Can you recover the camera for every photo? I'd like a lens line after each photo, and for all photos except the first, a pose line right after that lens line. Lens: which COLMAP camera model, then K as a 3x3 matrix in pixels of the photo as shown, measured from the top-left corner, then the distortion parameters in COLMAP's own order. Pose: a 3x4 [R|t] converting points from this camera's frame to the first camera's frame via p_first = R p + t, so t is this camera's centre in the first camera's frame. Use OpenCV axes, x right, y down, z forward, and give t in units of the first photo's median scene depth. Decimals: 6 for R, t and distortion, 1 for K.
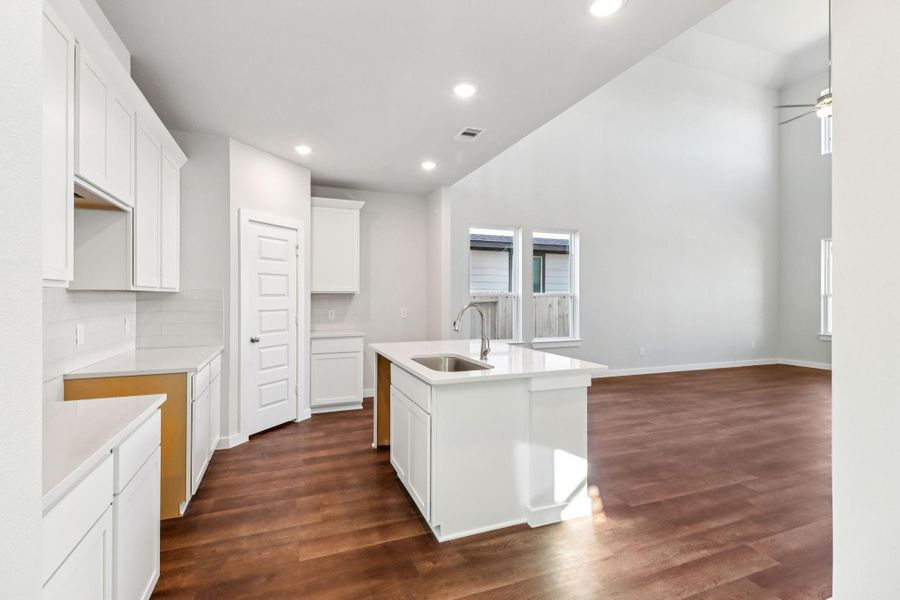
lens RADIAL K [[419.7, 0, 451.4], [0, 419.7, 297.1], [0, 0, 1]] dist [0.019386, -0.002612]
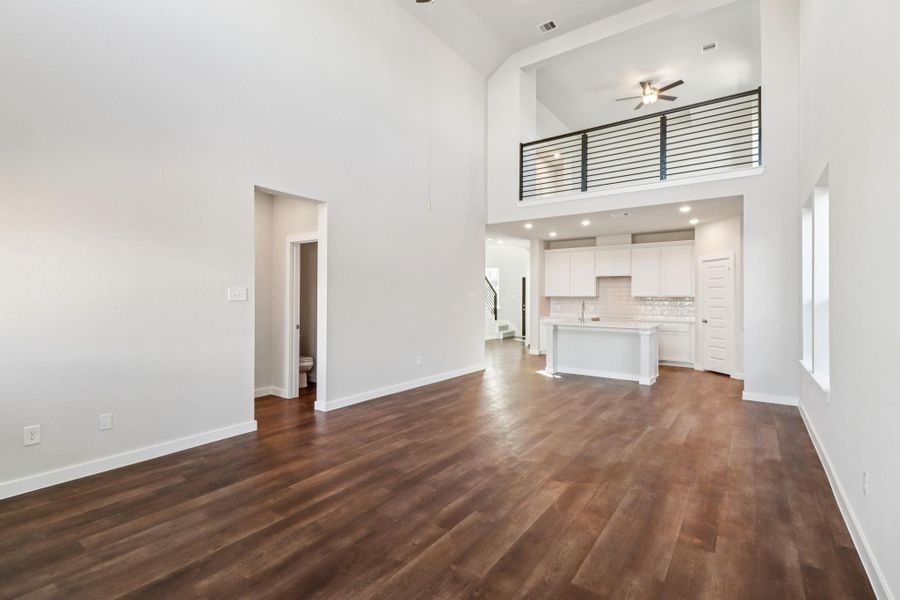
lens RADIAL K [[419.7, 0, 445.5], [0, 419.7, 297.0], [0, 0, 1]] dist [0.019386, -0.002612]
pose [[-0.846994, -0.004273, -0.531586, 1.433329], [-0.003437, 0.999991, -0.002562, -0.002009], [0.531592, -0.000343, -0.847001, 1.802568]]
